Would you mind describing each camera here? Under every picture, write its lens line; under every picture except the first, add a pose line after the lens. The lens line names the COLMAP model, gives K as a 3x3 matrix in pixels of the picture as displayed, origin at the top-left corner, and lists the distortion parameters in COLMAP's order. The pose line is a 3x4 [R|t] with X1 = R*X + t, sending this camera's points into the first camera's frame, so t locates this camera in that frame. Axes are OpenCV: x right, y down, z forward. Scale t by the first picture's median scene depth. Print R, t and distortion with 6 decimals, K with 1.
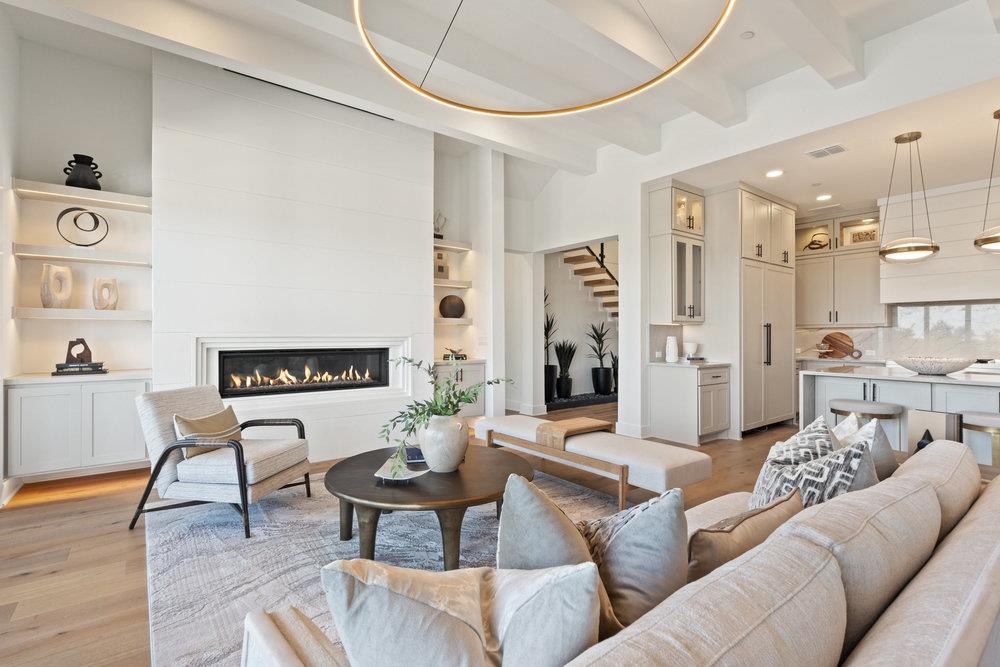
lens RADIAL K [[465.4, 0, 498.3], [0, 465.4, 332.5], [0, 0, 1]] dist [0.009936, -0.000674]
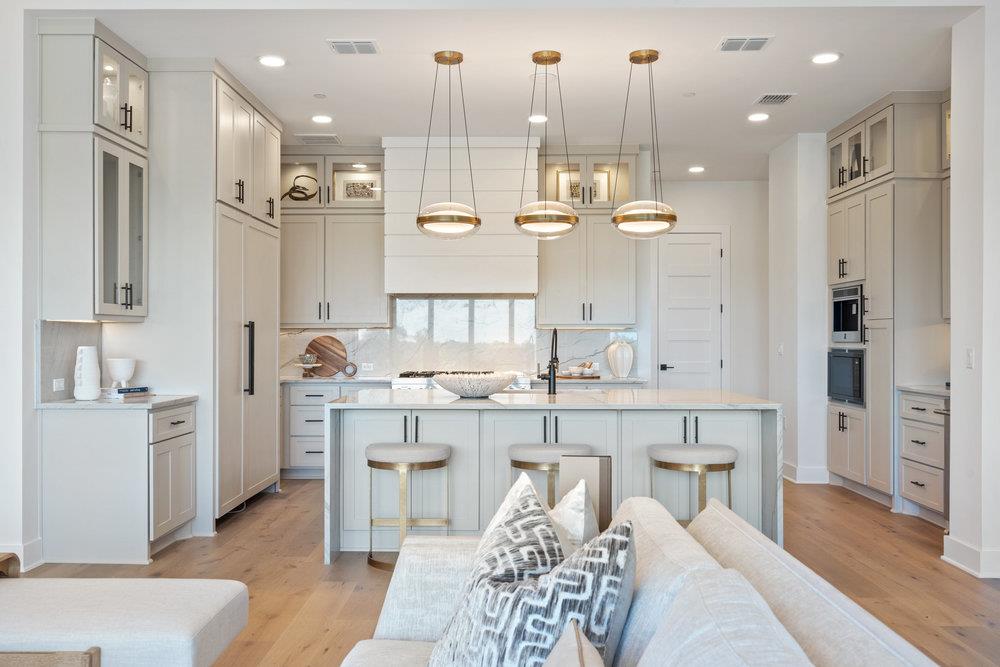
lens RADIAL K [[873.8, 0, 497.9], [0, 873.8, 336.2], [0, 0, 1]] dist [-0.009343, 0.009278]
pose [[0.618959, -0.000626, 0.785423, -0.074499], [-0.003824, 0.999985, 0.003811, -0.006962], [-0.785414, -0.005362, 0.618947, 0.110217]]
